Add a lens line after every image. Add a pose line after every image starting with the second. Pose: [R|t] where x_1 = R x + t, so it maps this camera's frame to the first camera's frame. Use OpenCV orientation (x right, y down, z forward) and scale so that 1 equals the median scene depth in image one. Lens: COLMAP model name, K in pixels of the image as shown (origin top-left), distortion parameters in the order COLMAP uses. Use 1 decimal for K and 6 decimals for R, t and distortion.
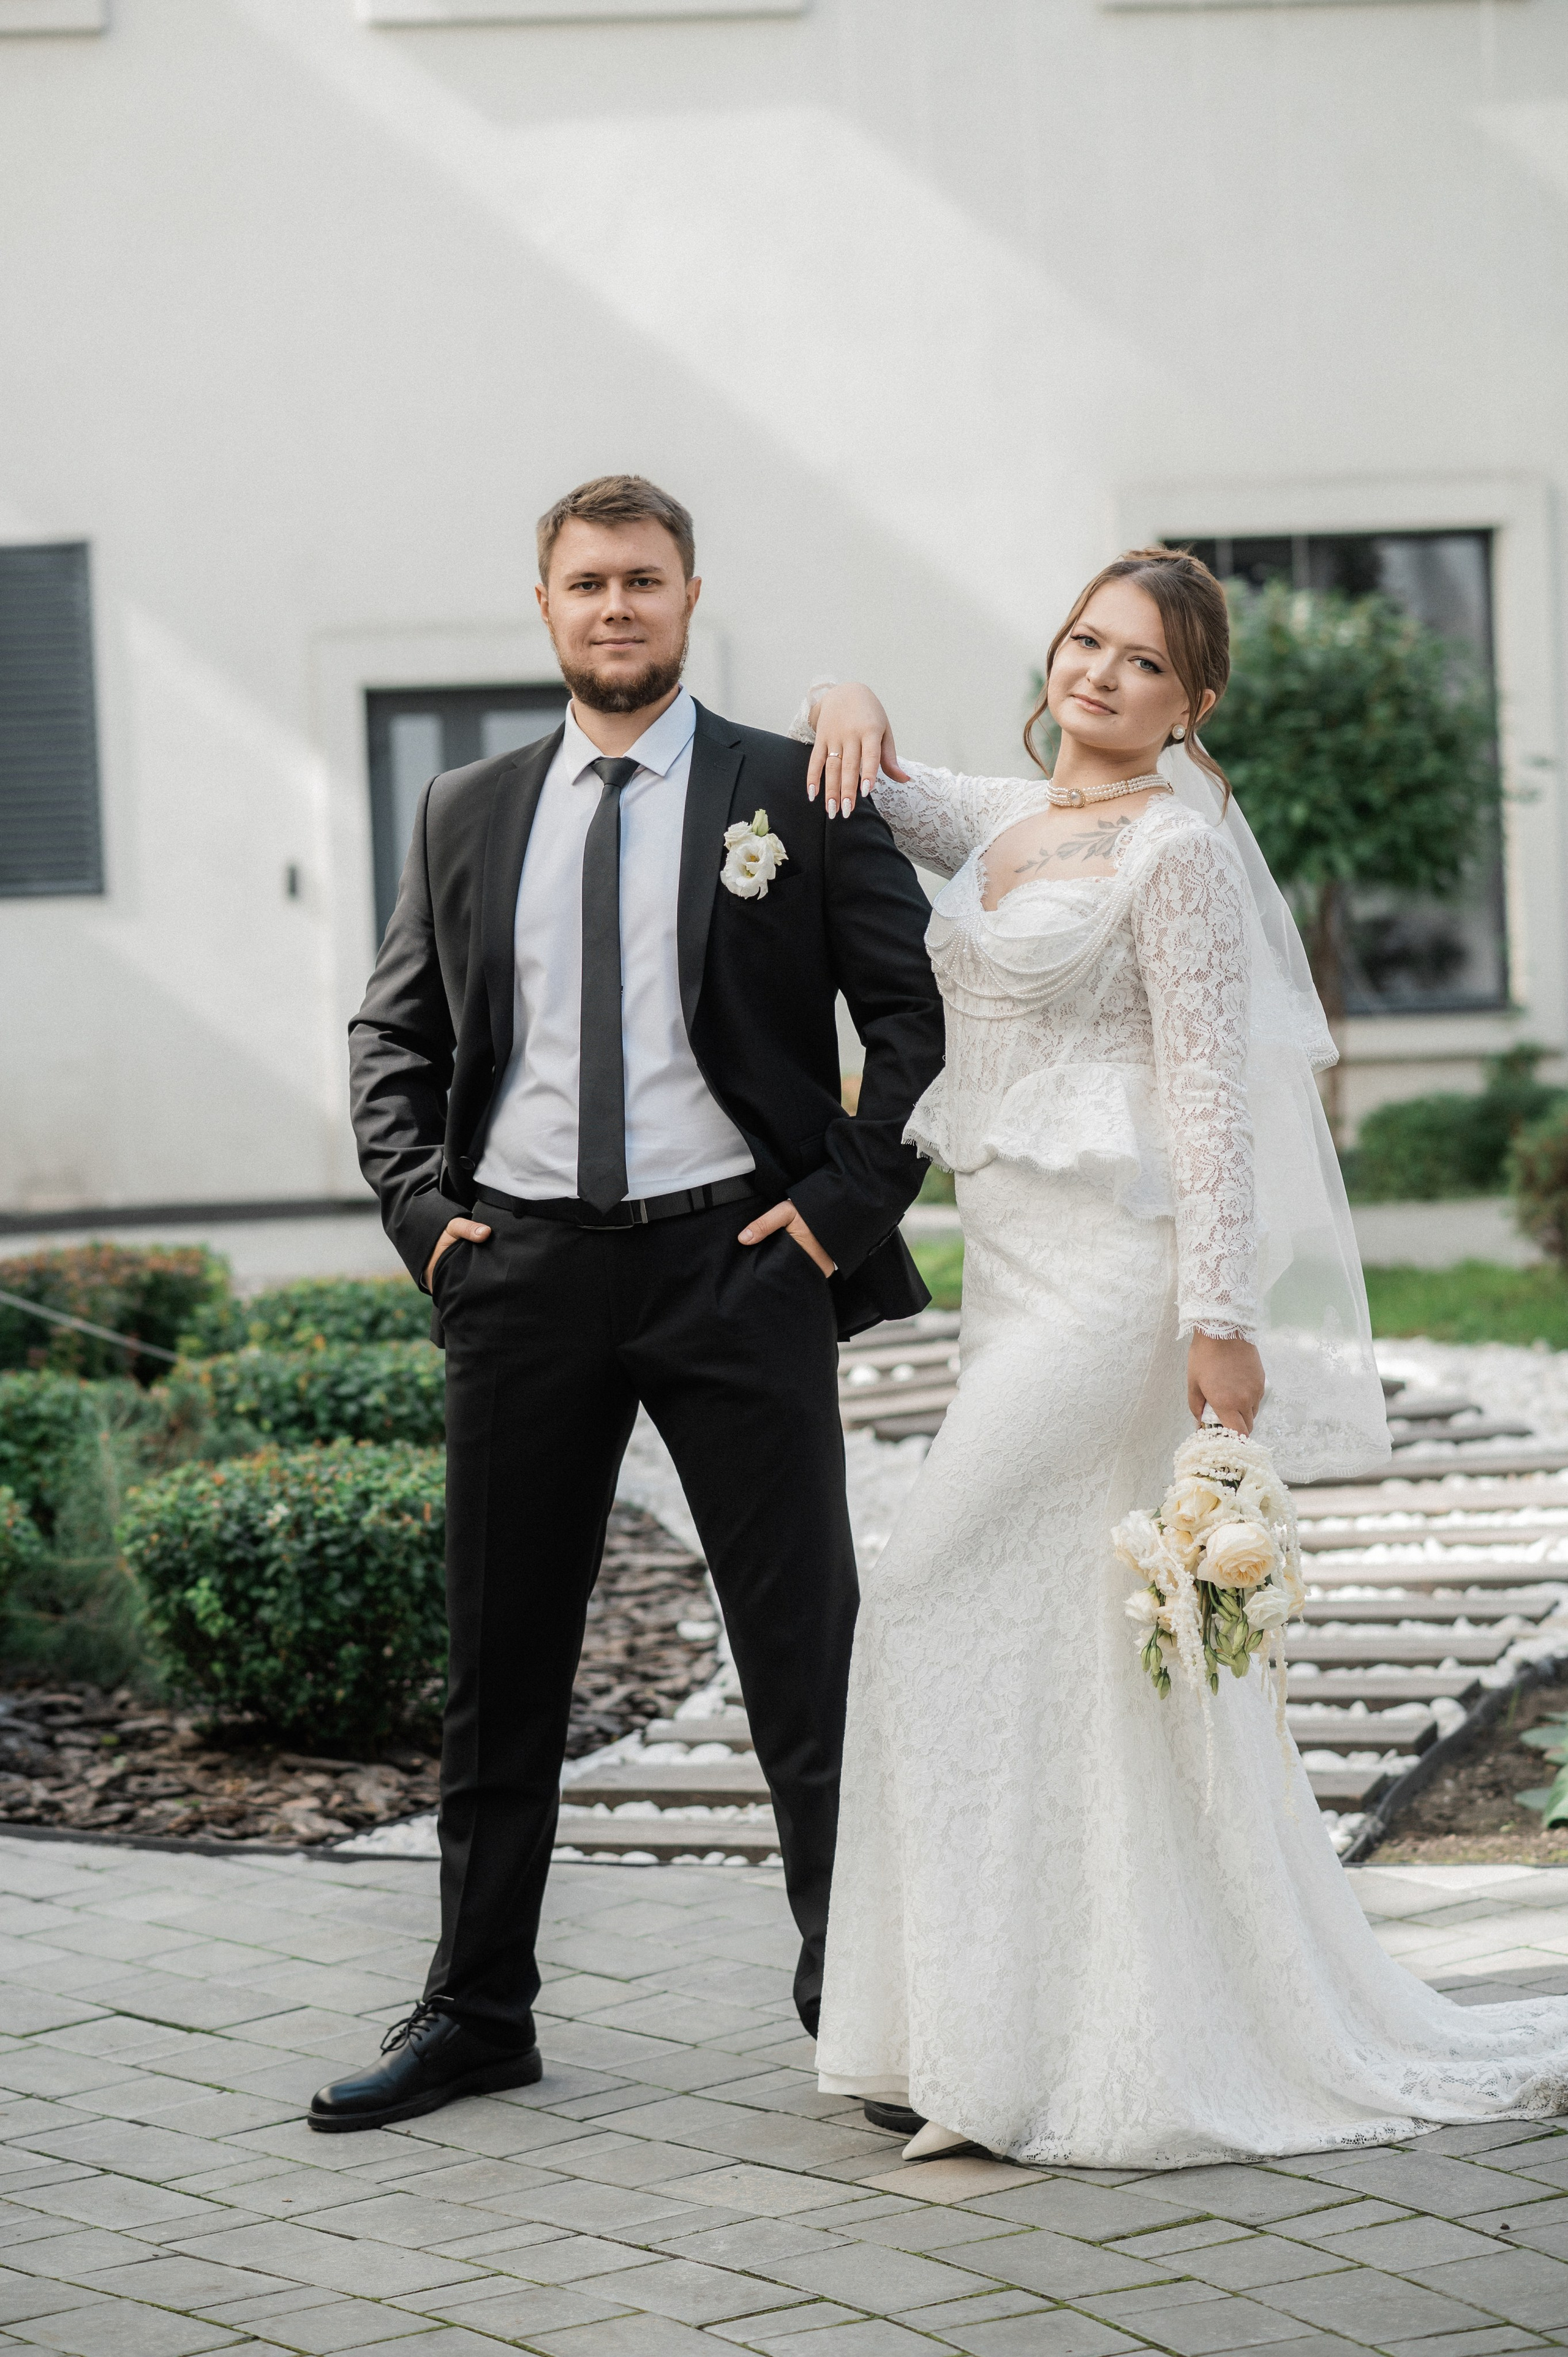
lens RADIAL K [[5754.2, 0, 784.0], [0, 5754.2, 1178.5], [0, 0, 1]] dist [0.035391, 0.611452]
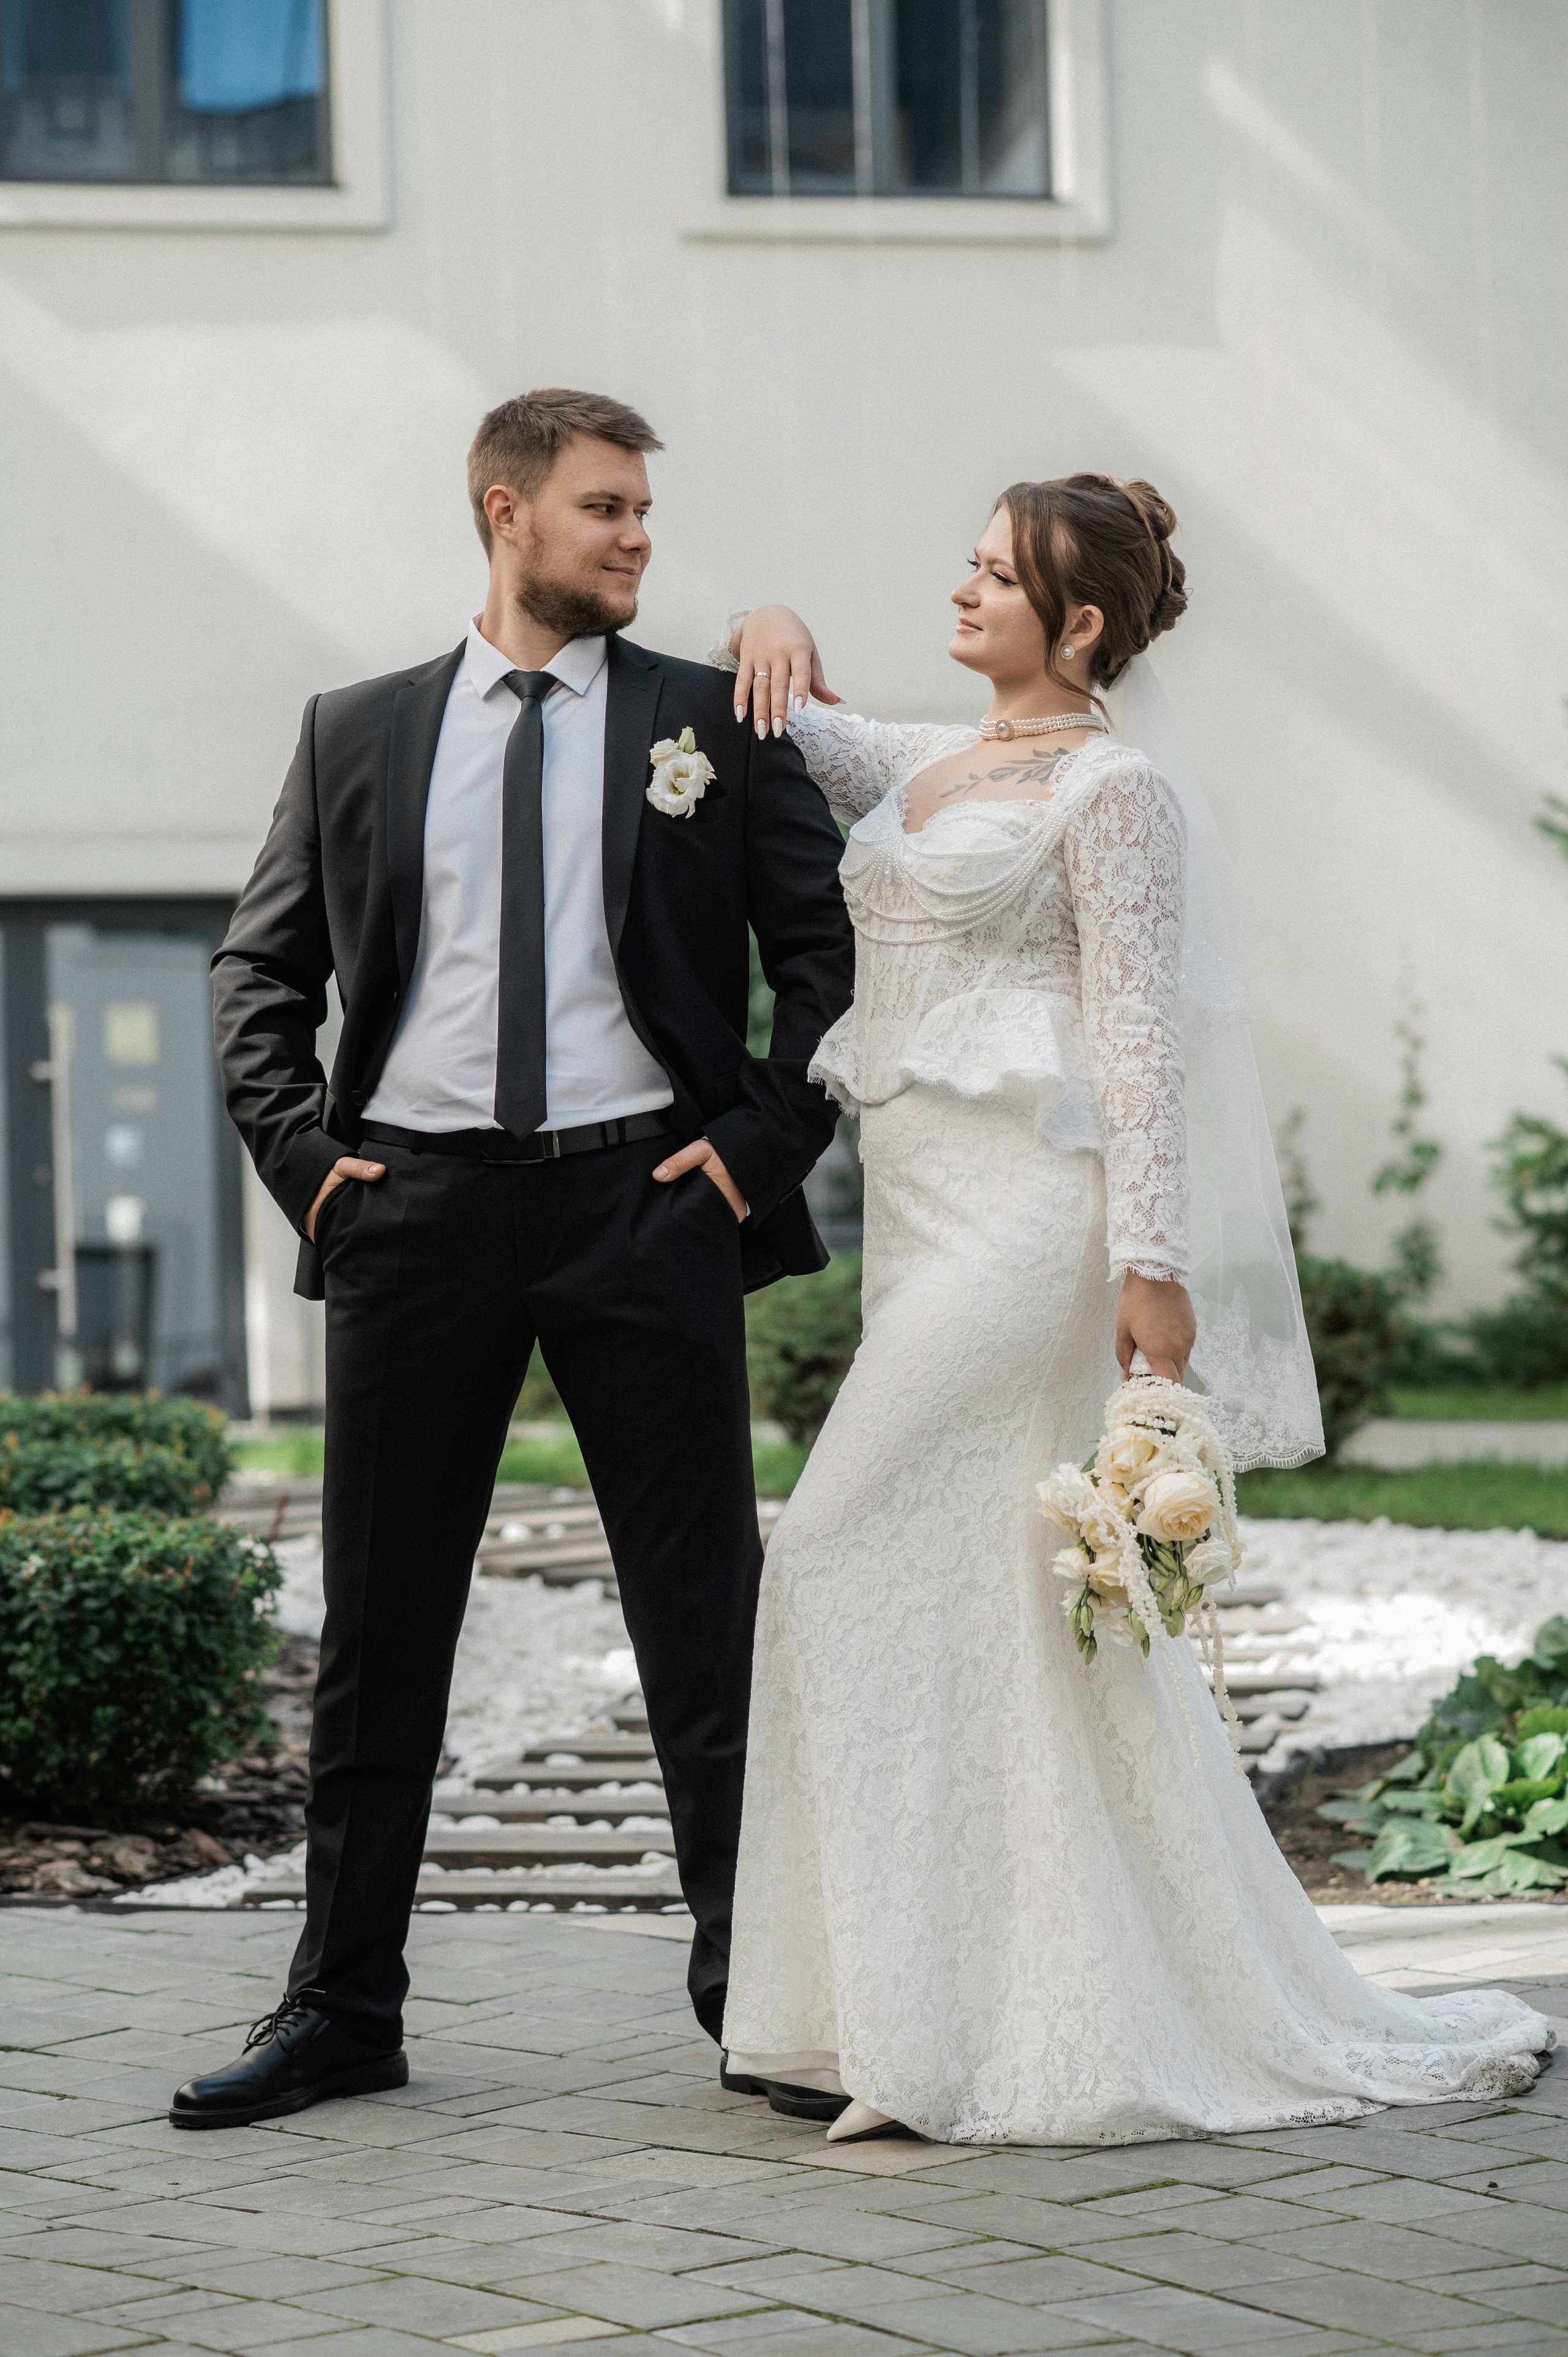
lens RADIAL K [[5754.2, 0, 784.0], [0, 5754.2, 1178.5], [0, 0, 1]] dist [0.035391, 0.611452]
pose [[0.994864, 0.017882, 0.099626, -0.060268], [-0.011838, 0.998072, -0.060924, 0.050917], [-0.100523, 0.059432, 0.993158, 0.038513]]
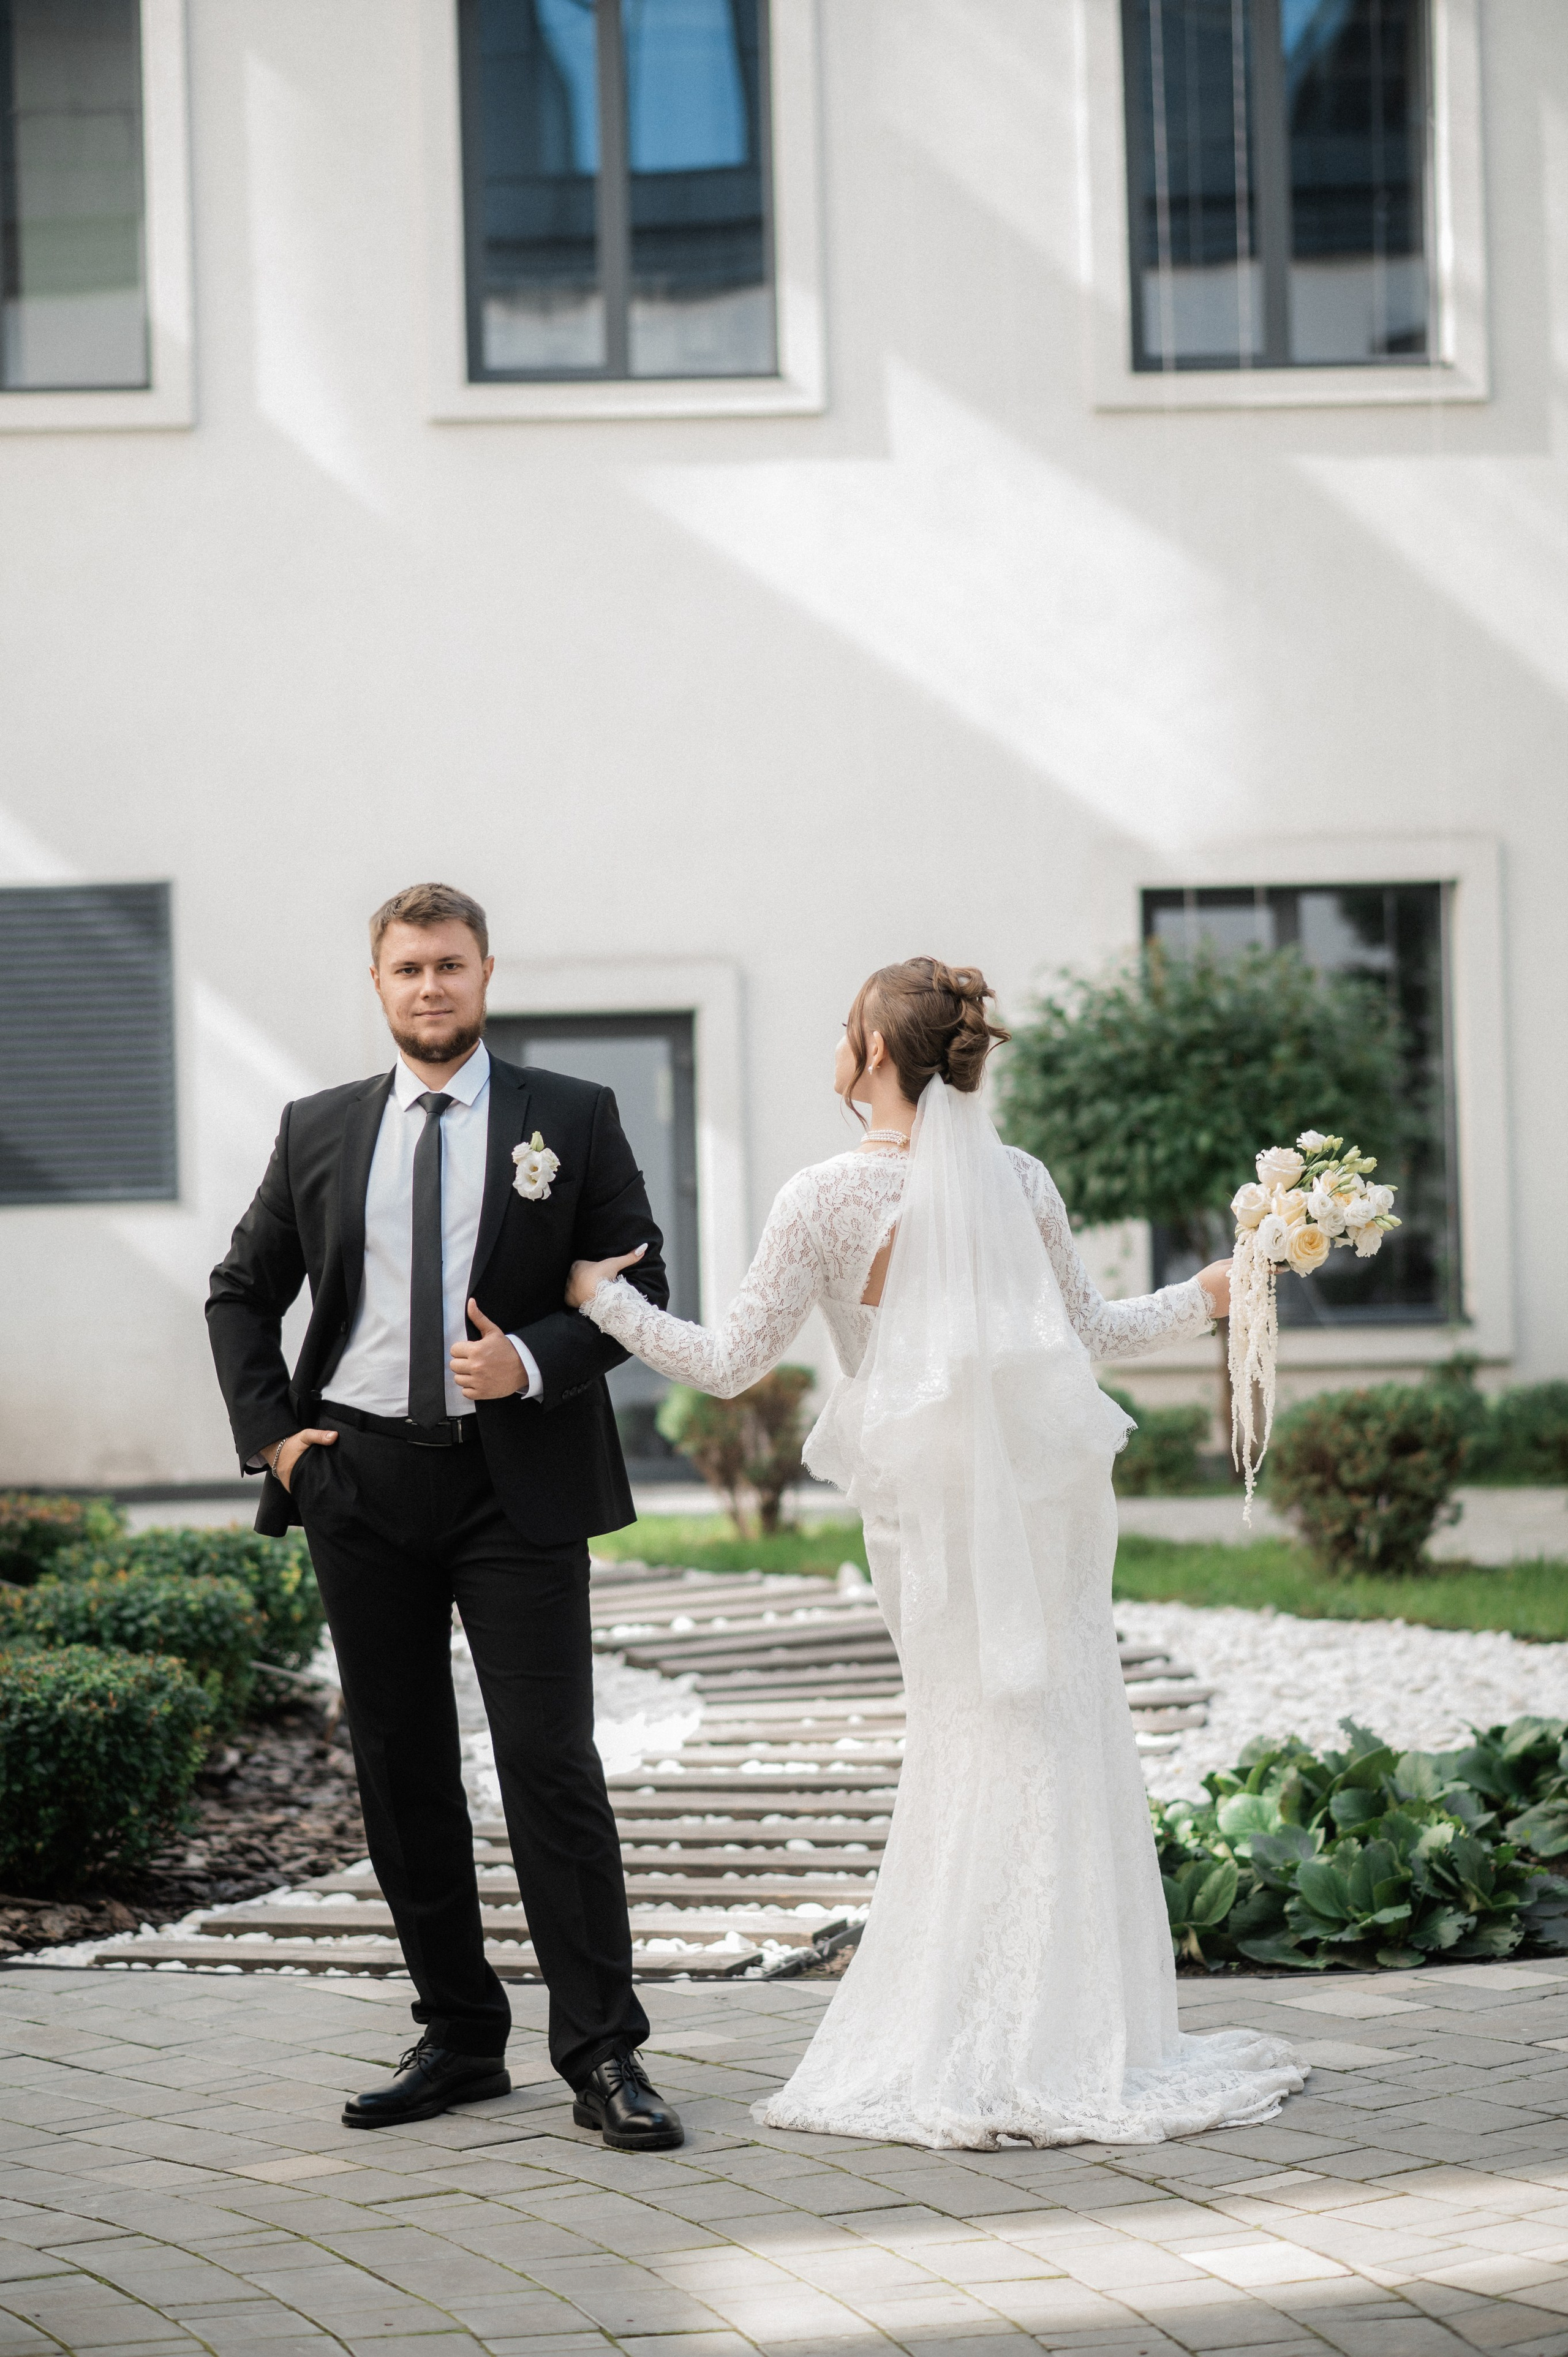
lens RADIAL K [[5778.3, 0, 754.0], [0, 5778.3, 1177.5], [0, 0, 1]] dist [0.035601, 0.478394]
pose [[0.997866, 0.011532, -0.064262, 0.156580], [-0.014987, 0.998452, -0.053556, 0.009842], [0.063545, 0.054405, 0.996495, -0.248070]]
